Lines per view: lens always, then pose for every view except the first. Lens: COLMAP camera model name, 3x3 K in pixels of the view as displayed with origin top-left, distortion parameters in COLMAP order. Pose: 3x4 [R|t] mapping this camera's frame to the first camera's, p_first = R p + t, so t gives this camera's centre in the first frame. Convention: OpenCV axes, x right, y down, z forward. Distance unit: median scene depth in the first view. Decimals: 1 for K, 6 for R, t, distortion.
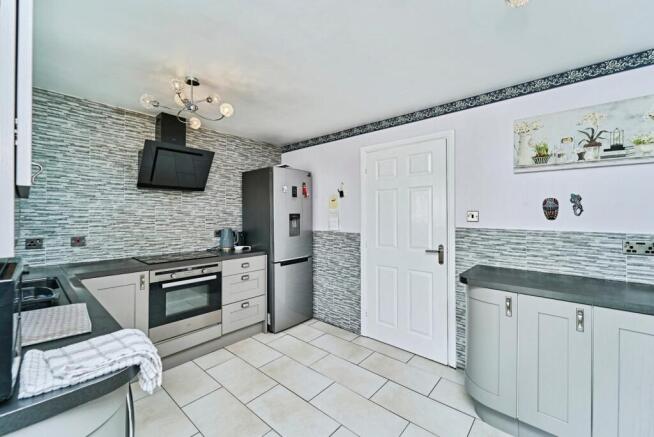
lens RADIAL K [[264.6, 0, 326.7], [0, 264.6, 215.8], [0, 0, 1]] dist [-0.001662, -0.000064]
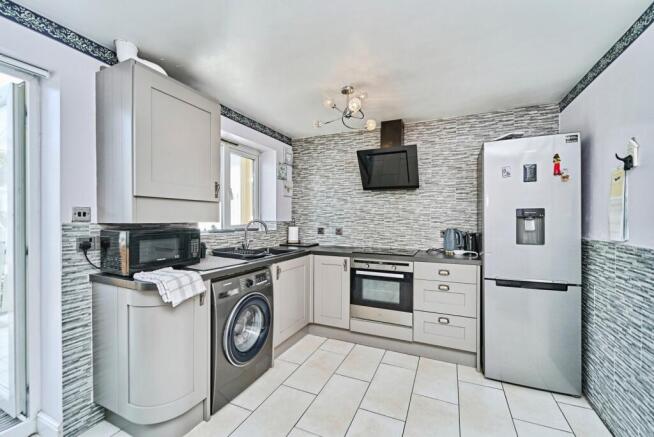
lens RADIAL K [[275.0, 0, 327.0], [0, 275.0, 218.5], [0, 0, 1]] dist [0.001026, -0.000018]
pose [[0.286432, 0.007735, -0.958069, 0.411230], [0.002166, 0.999960, 0.008721, 0.009415], [0.958098, -0.004573, 0.286404, 0.403978]]
